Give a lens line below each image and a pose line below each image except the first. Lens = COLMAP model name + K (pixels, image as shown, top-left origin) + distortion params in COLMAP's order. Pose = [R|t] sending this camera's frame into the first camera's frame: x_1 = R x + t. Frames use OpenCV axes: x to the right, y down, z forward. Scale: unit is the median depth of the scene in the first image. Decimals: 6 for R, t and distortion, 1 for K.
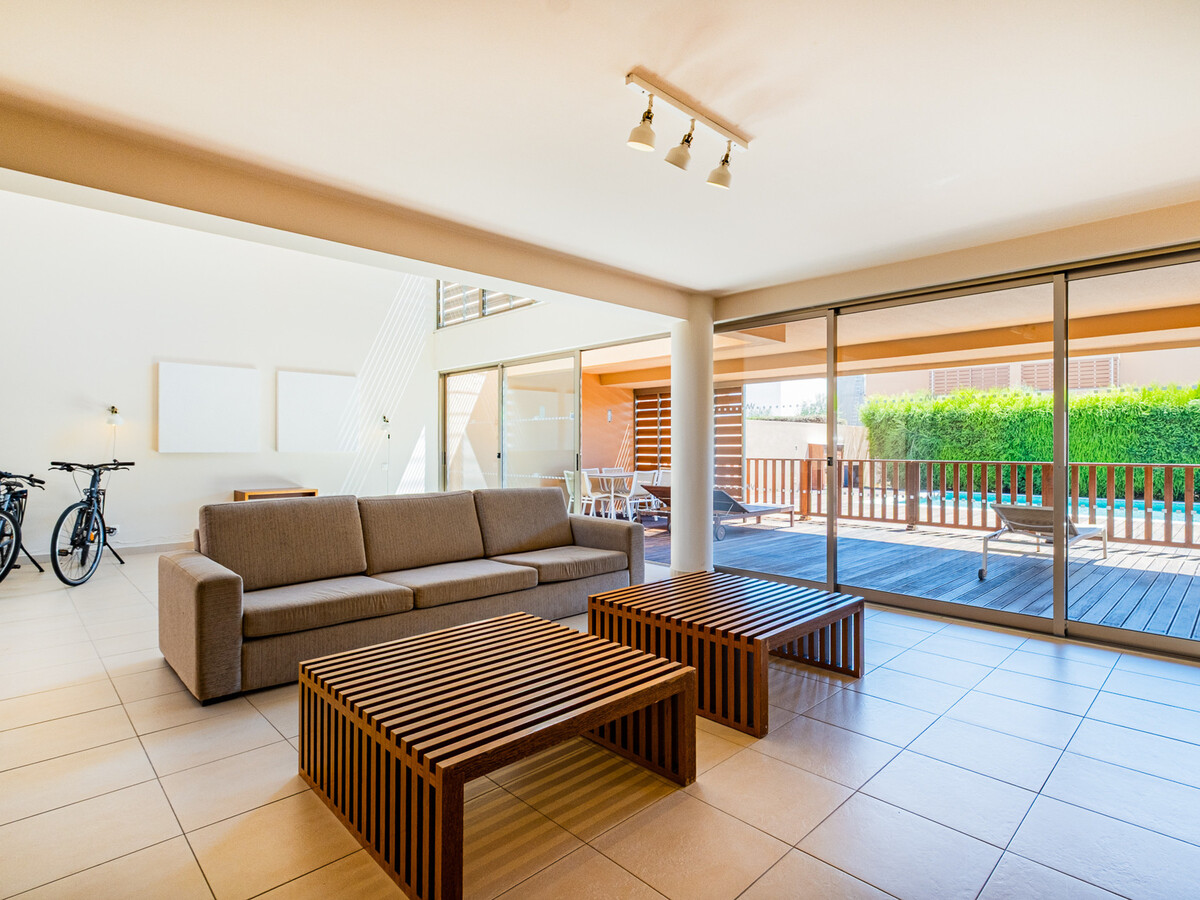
lens RADIAL K [[613.4, 0, 579.5], [0, 613.4, 446.5], [0, 0, 1]] dist [0.001438, 0.000179]
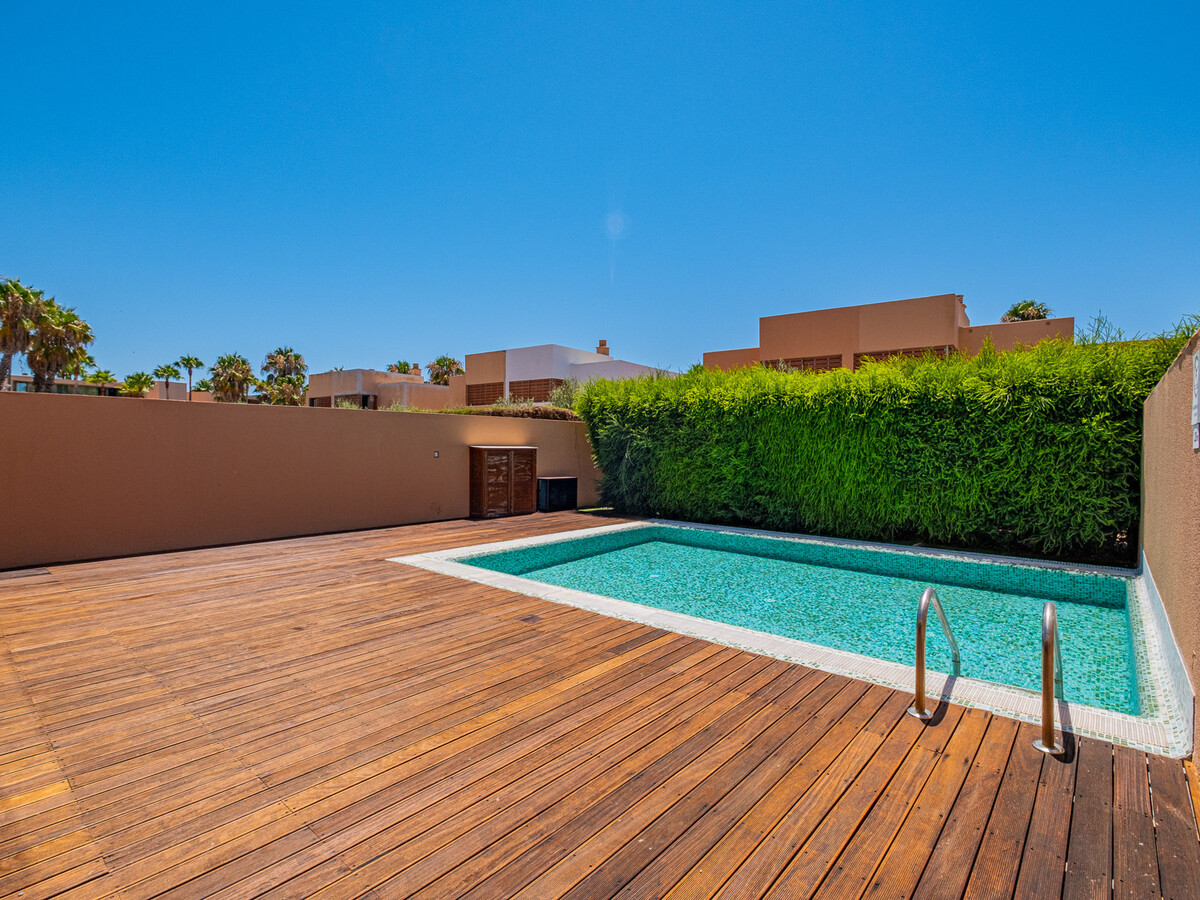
lens RADIAL K [[584.1, 0, 603.9], [0, 584.1, 451.3], [0, 0, 1]] dist [0.002735, -0.005895]
pose [[0.993714, 0.004140, 0.111874, 0.564847], [-0.005383, 0.999927, 0.010814, -0.009633], [-0.111821, -0.011348, 0.993664, 0.464097]]
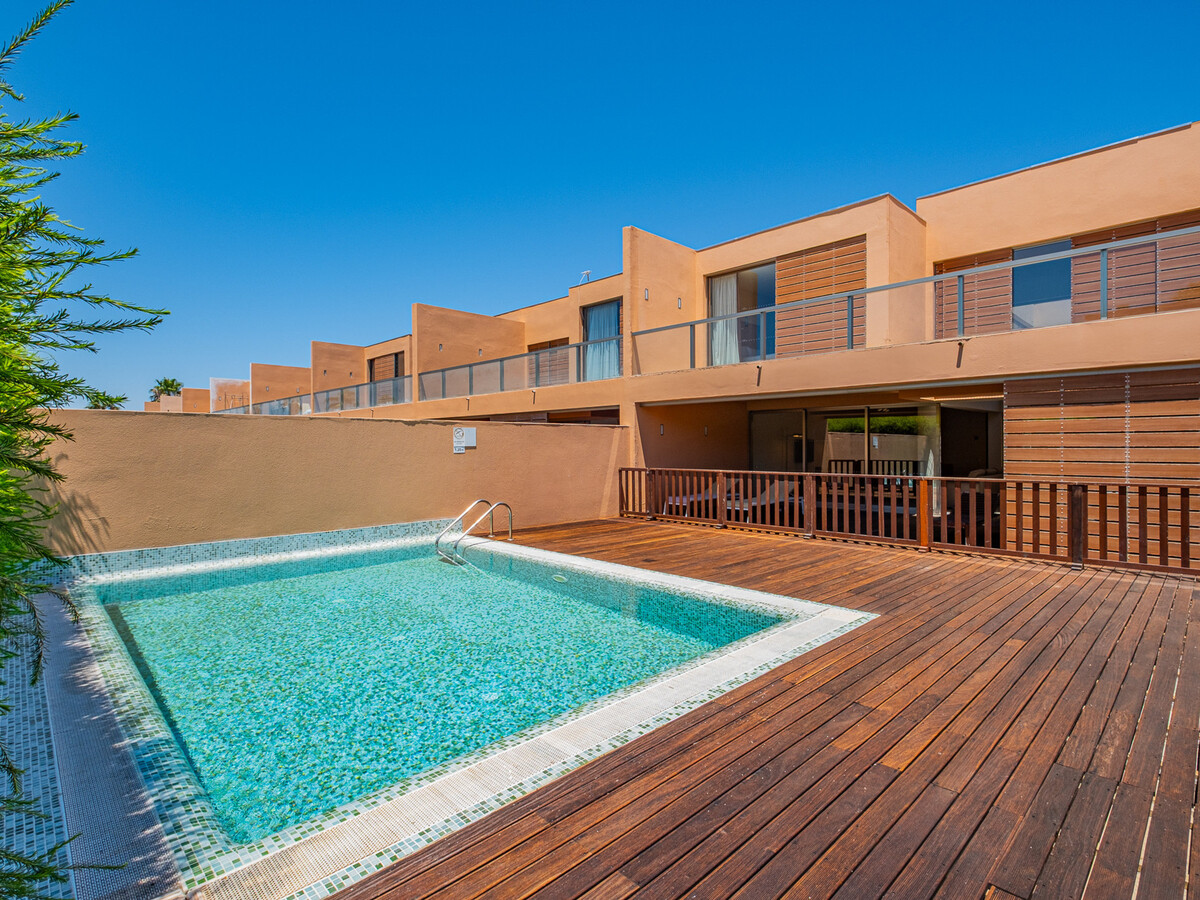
lens RADIAL K [[597.7, 0, 604.0], [0, 597.7, 444.2], [0, 0, 1]] dist [0.001222, -0.007666]
pose [[-0.999648, 0.006619, -0.025684, 0.617074], [0.006729, 0.999969, -0.004186, -0.015462], [0.025655, -0.004357, -0.999661, 1.334272]]
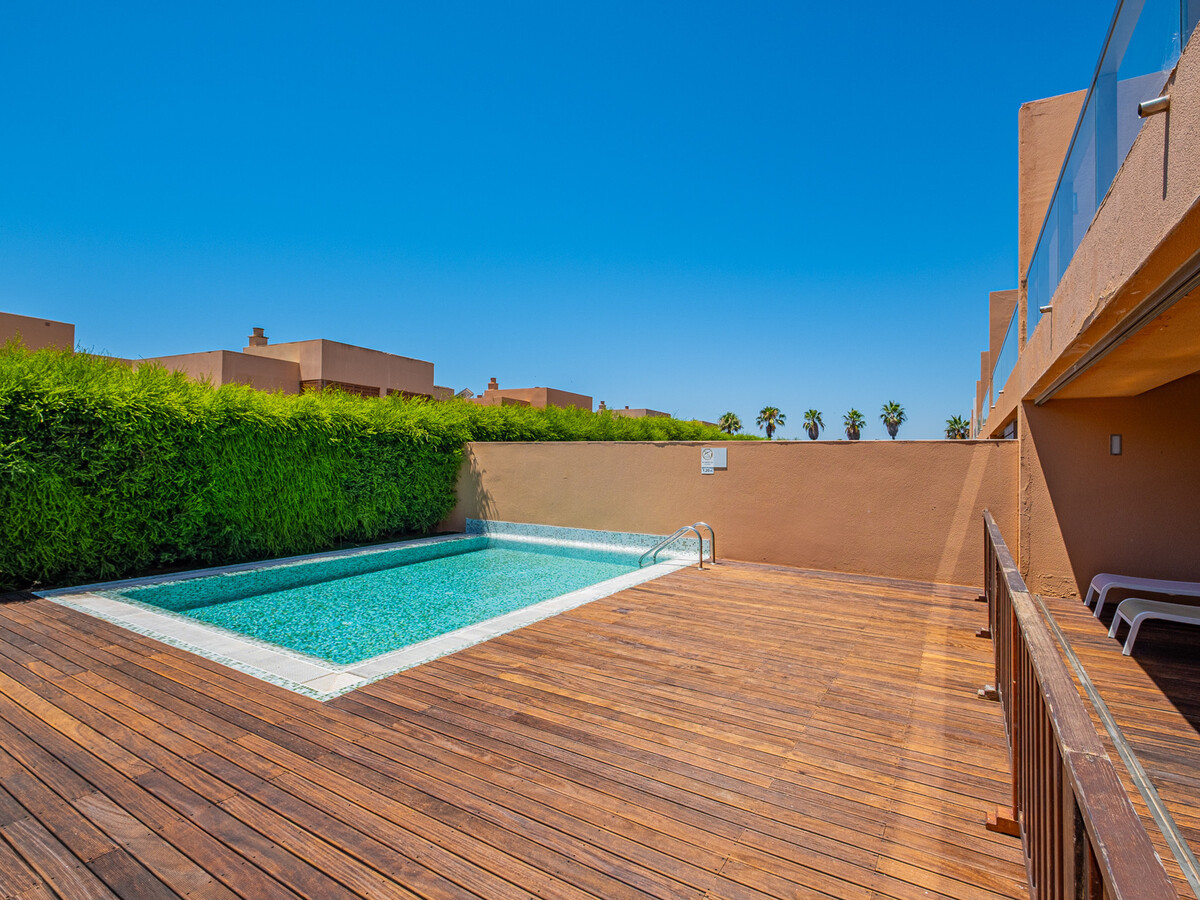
lens RADIAL K [[584.1, 0, 603.9], [0, 584.1, 451.3], [0, 0, 1]] dist [0.002735, -0.005895]
pose [[-0.285152, 0.010998, 0.958419, 0.147713], [-0.015023, 0.999760, -0.015942, -0.022774], [-0.958365, -0.018944, -0.284918, 0.928673]]
